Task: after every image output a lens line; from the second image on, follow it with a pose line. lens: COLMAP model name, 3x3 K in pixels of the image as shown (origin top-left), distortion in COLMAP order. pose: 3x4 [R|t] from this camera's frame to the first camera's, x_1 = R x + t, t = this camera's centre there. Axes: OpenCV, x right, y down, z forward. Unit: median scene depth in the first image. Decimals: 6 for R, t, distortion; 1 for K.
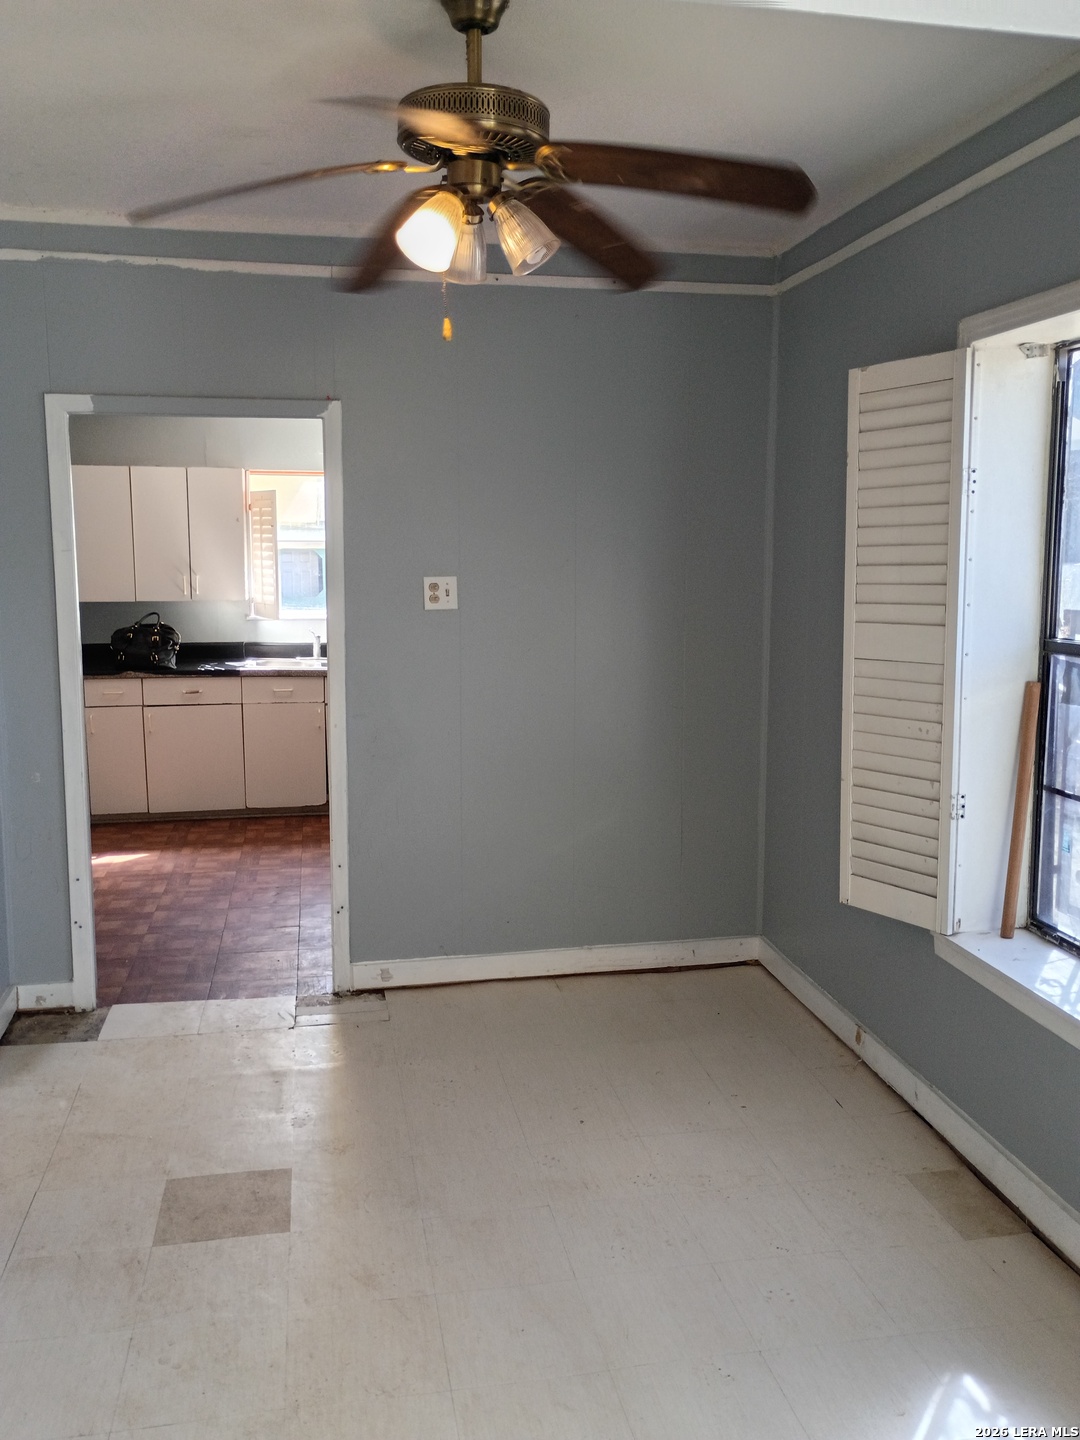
lens RADIAL K [[1242.7, 0, 548.4], [0, 1242.7, 719.7], [0, 0, 1]] dist [0.069154, -0.081544]
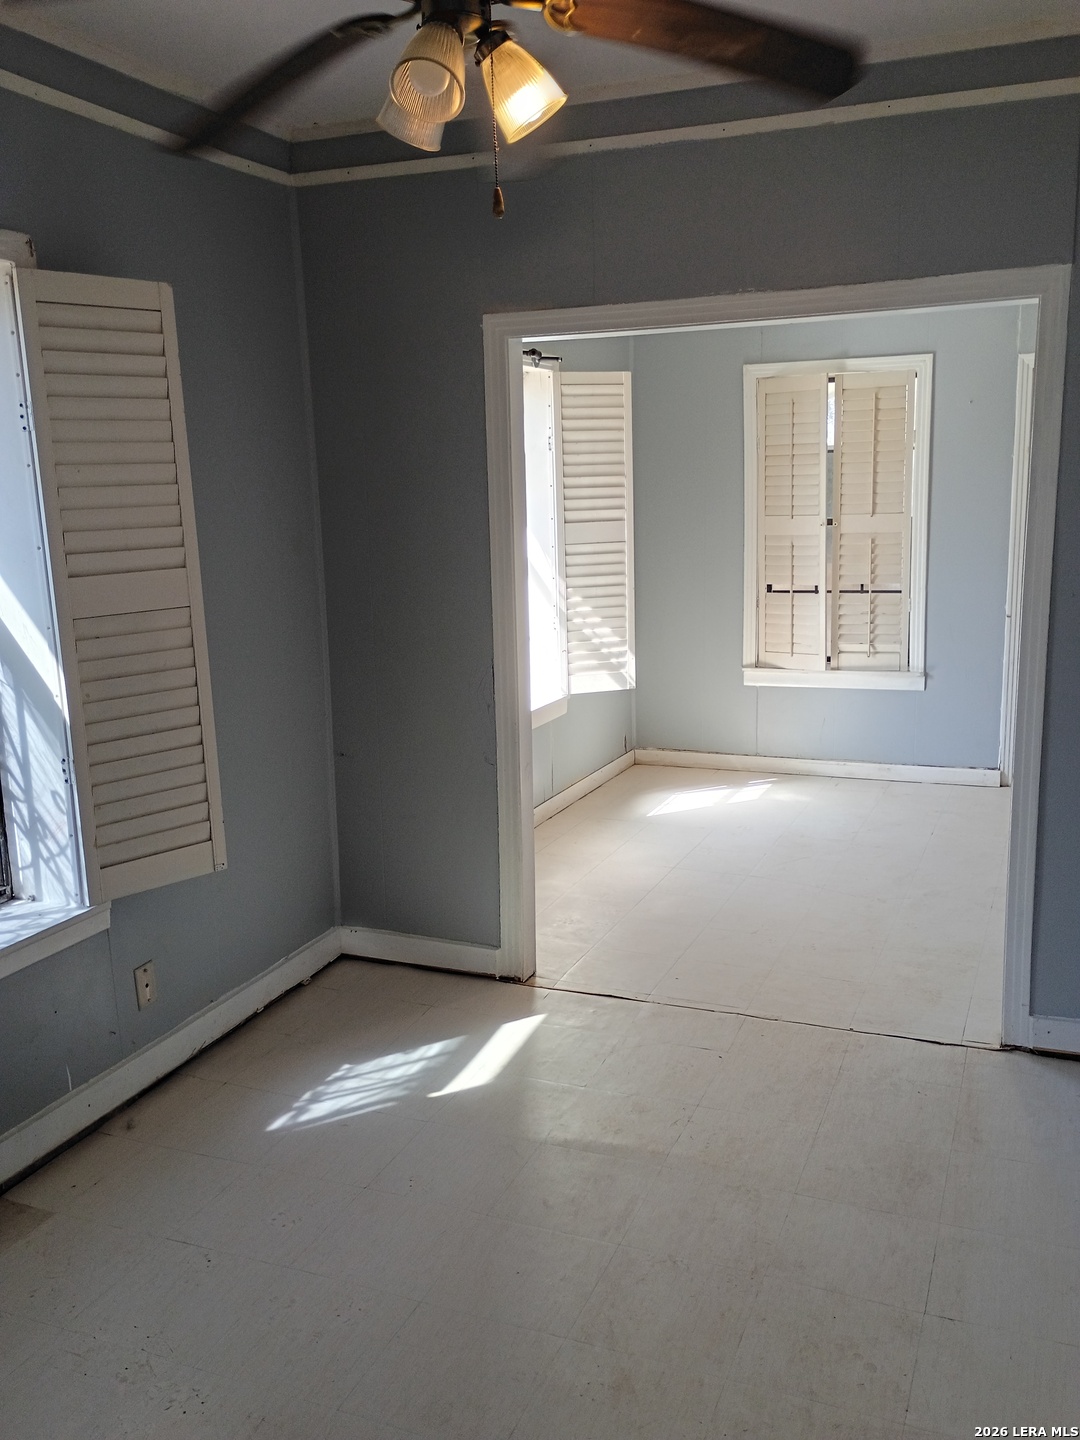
lens RADIAL K [[1242.7, 0, 543.8], [0, 1242.7, 719.7], [0, 0, 1]] dist [0.069154, -0.081544]
pose [[-0.834010, -0.085955, 0.545013, -0.508295], [0.098289, 0.948846, 0.300051, -0.213396], [-0.542925, 0.303814, -0.782898, 1.530850]]
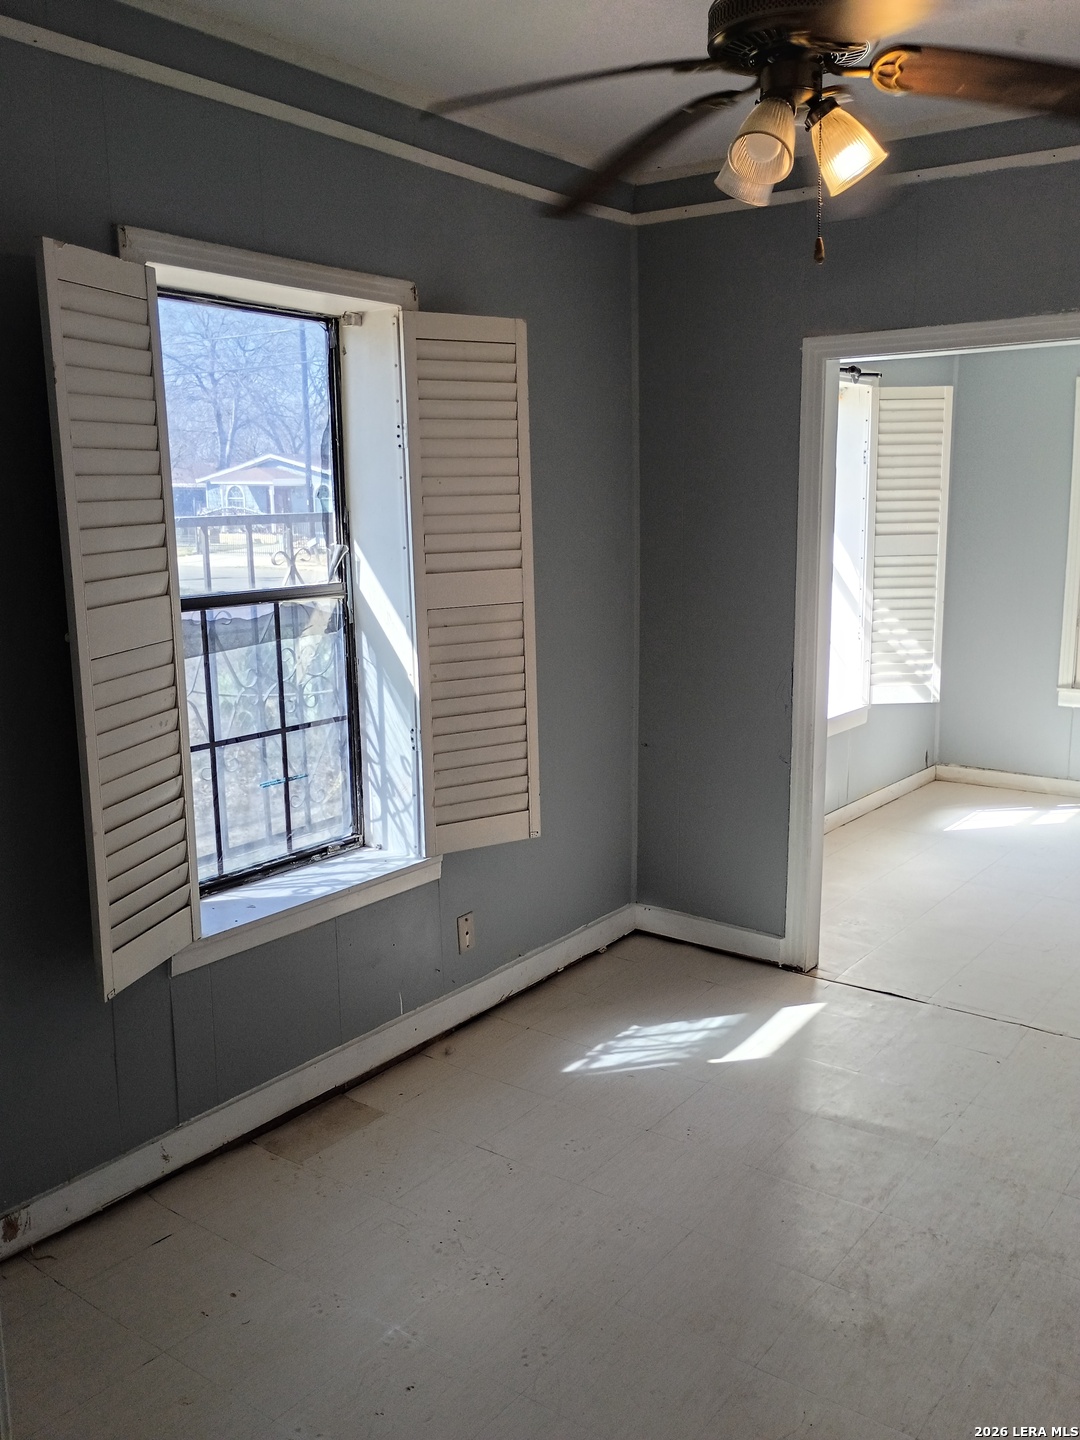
lens RADIAL K [[1242.7, 0, 552.7], [0, 1242.7, 716.7], [0, 0, 1]] dist [0.069154, -0.081544]
pose [[-0.679258, -0.124273, 0.723301, -0.576937], [0.108911, 0.957577, 0.266804, -0.228164], [-0.725773, 0.260004, -0.636907, 1.611959]]
